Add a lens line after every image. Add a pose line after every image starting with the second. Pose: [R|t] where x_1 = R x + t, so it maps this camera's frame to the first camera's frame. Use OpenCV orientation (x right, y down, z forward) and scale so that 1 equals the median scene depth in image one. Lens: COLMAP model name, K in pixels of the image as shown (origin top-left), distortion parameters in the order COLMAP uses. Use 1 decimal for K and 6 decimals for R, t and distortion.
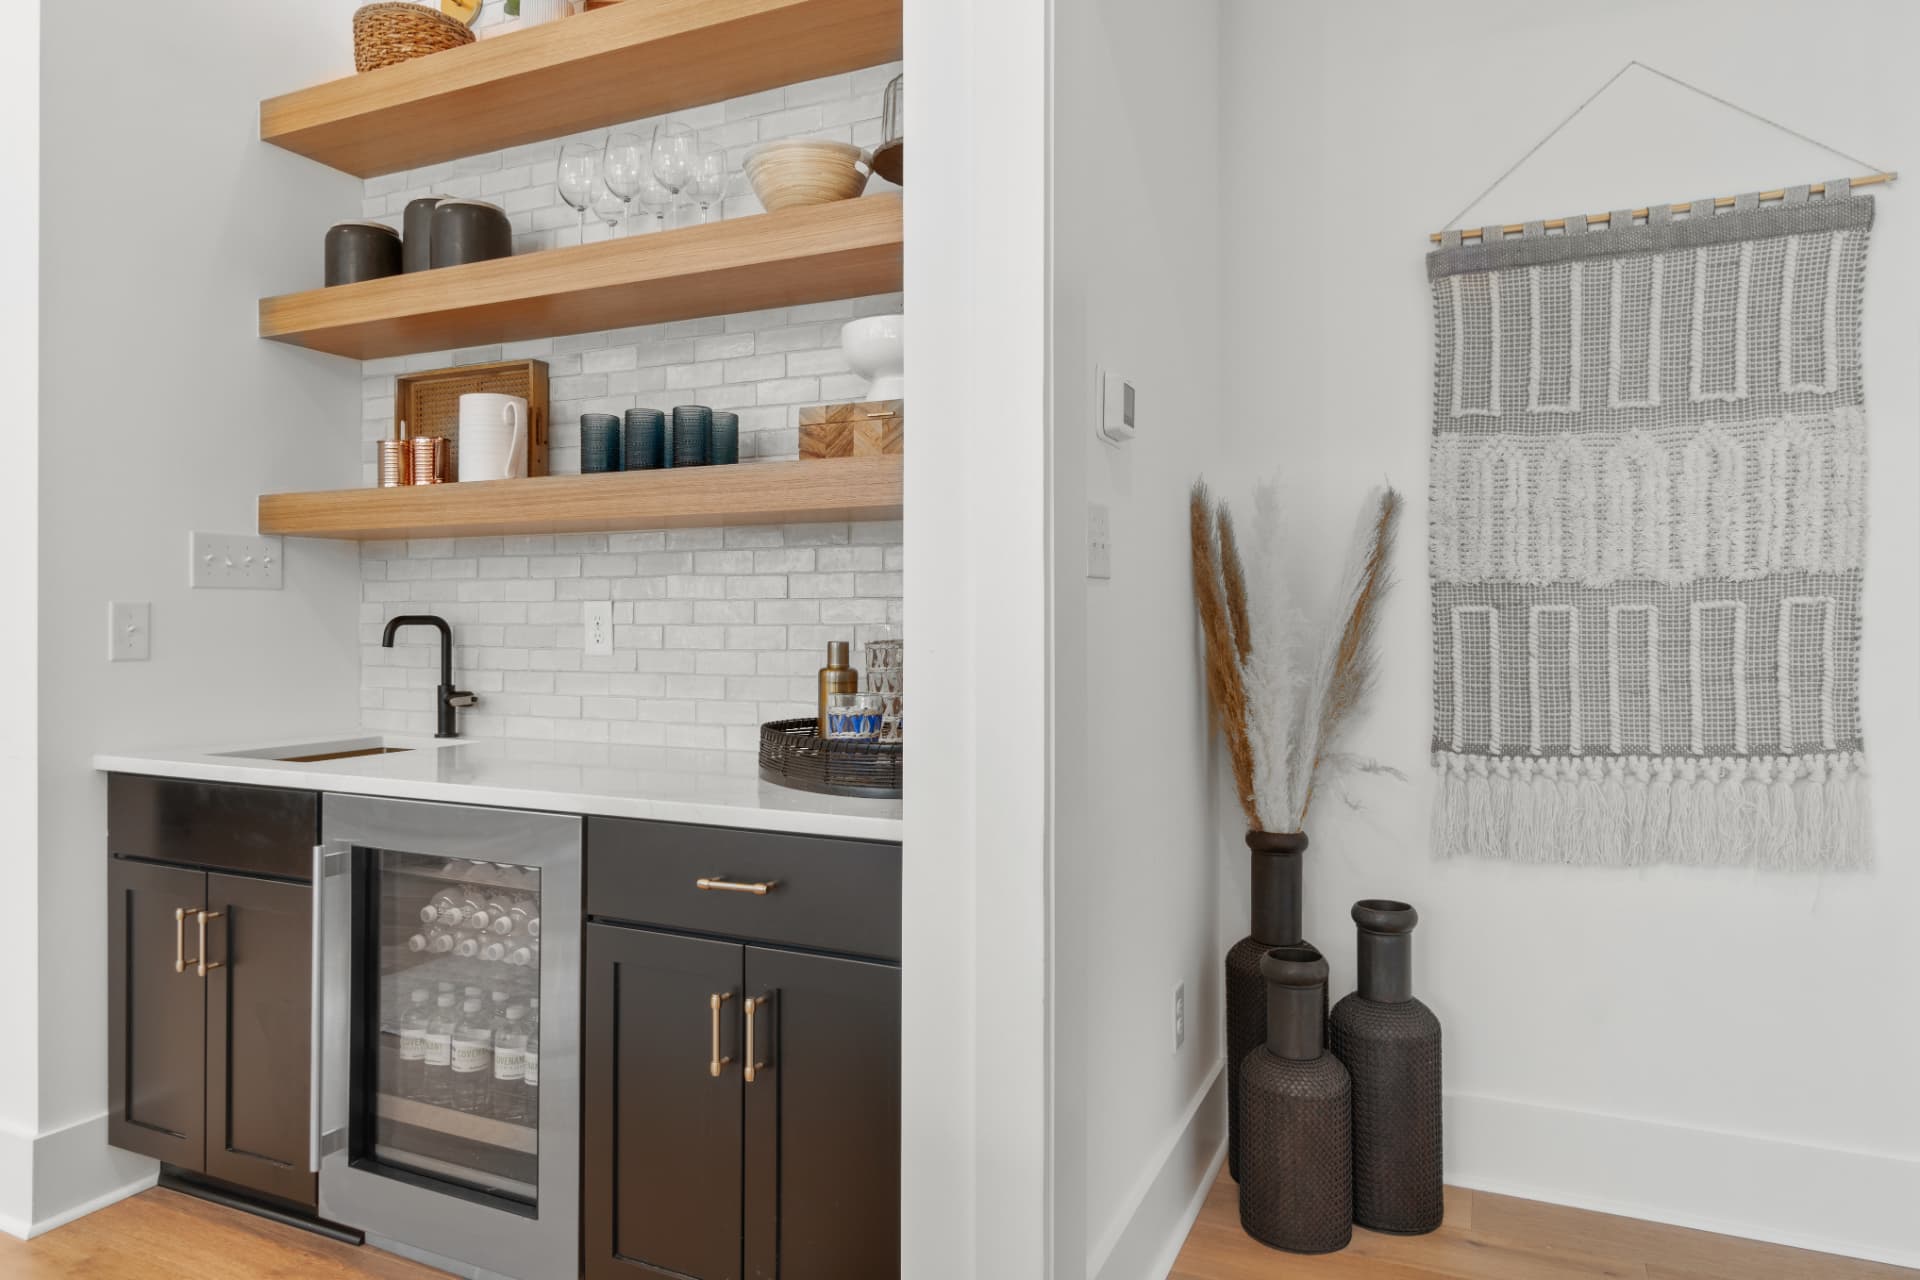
lens RADIAL K [[1190.4, 0, 963.4], [0, 1190.4, 634.3], [0, 0, 1]] dist [0.118837, -0.000688]
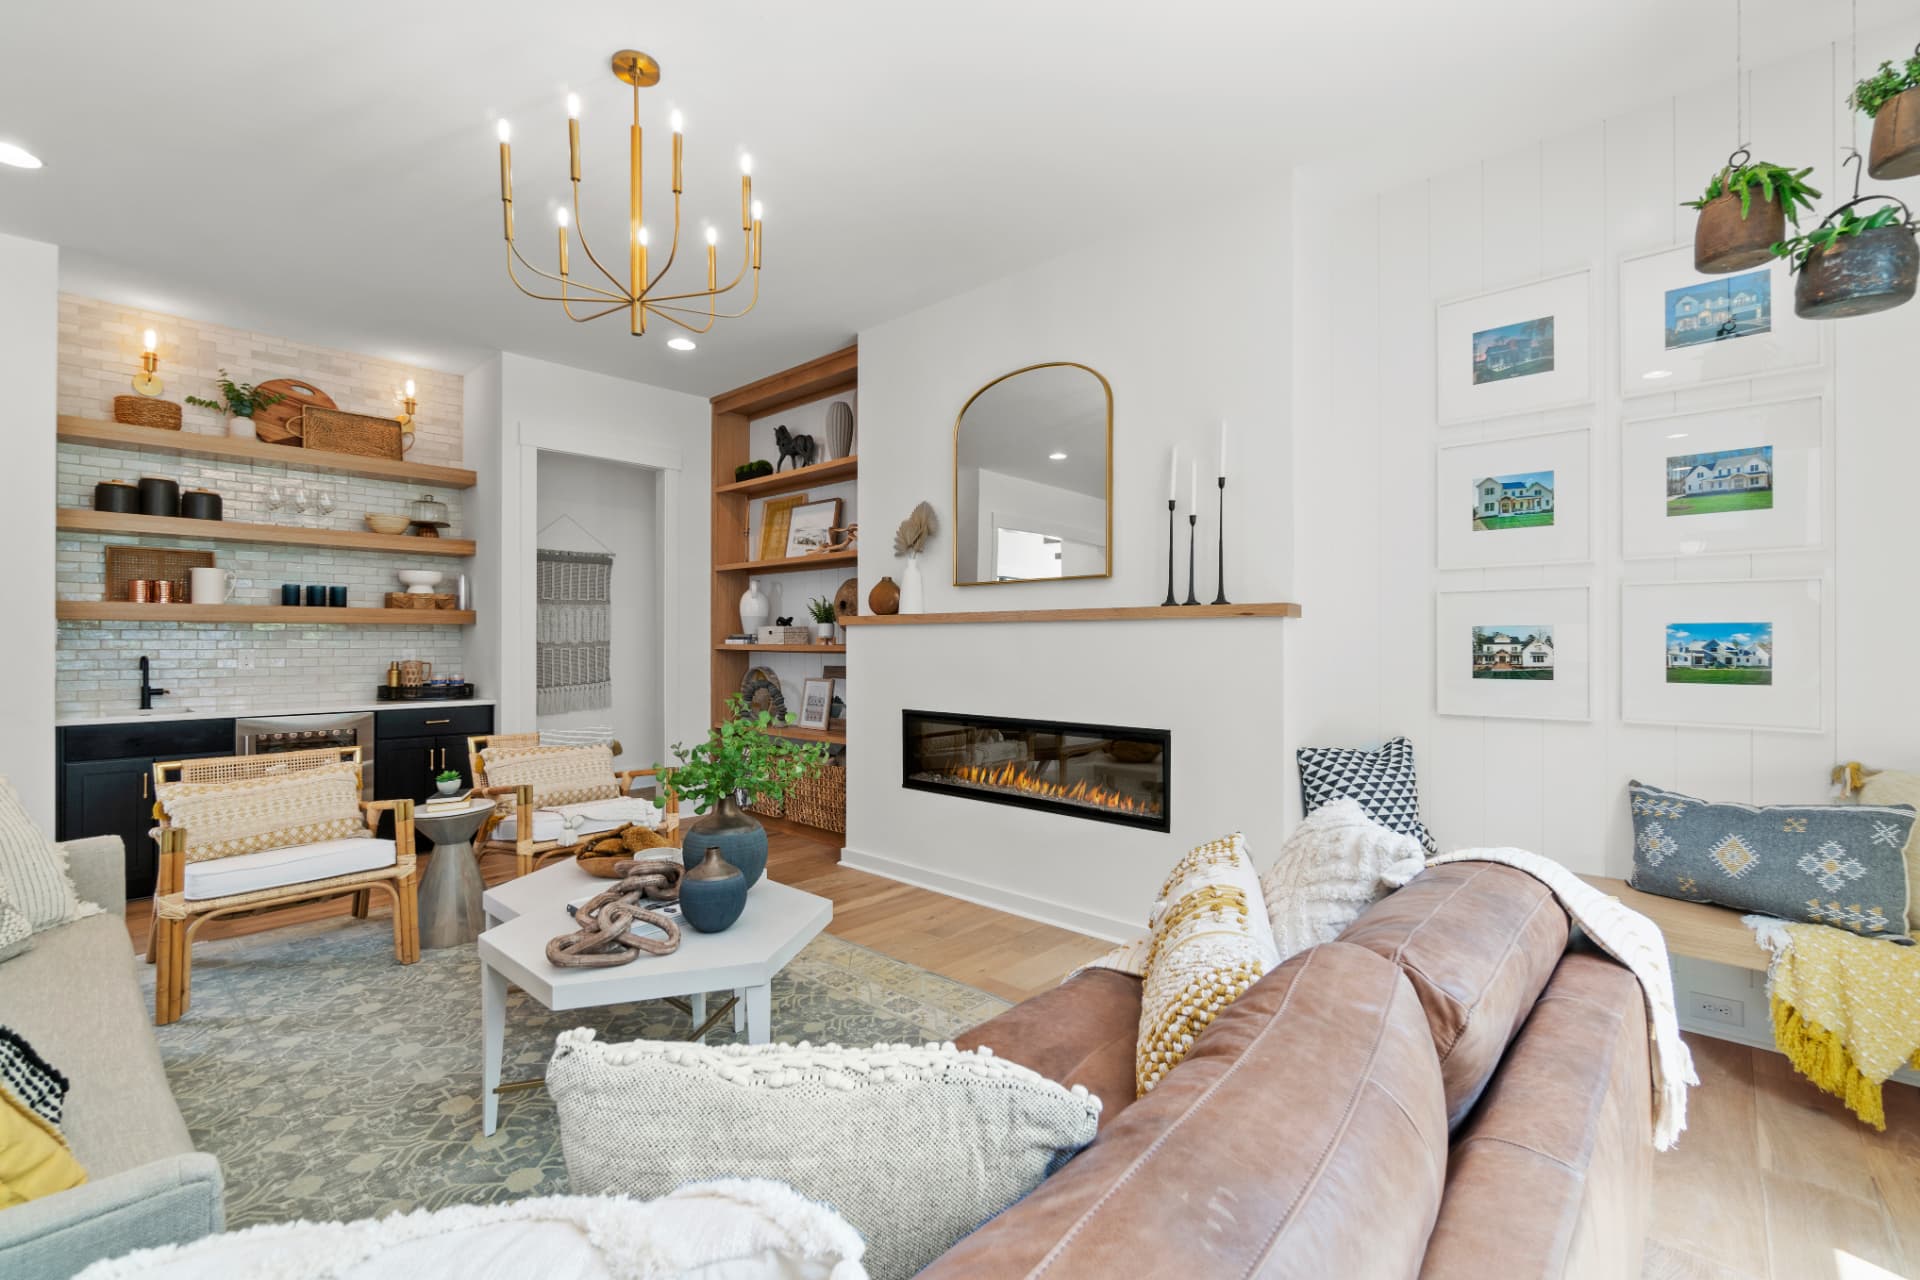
lens RADIAL K [[816.1, 0, 960.0], [0, 816.1, 640.0], [0, 0, 1]] dist [-0.001915, -0.000106]
pose [[0.323226, 0.001293, 0.946321, -1.589326], [0.015782, 0.999853, -0.006757, -0.013031], [-0.946190, 0.017119, 0.323158, -1.095866]]
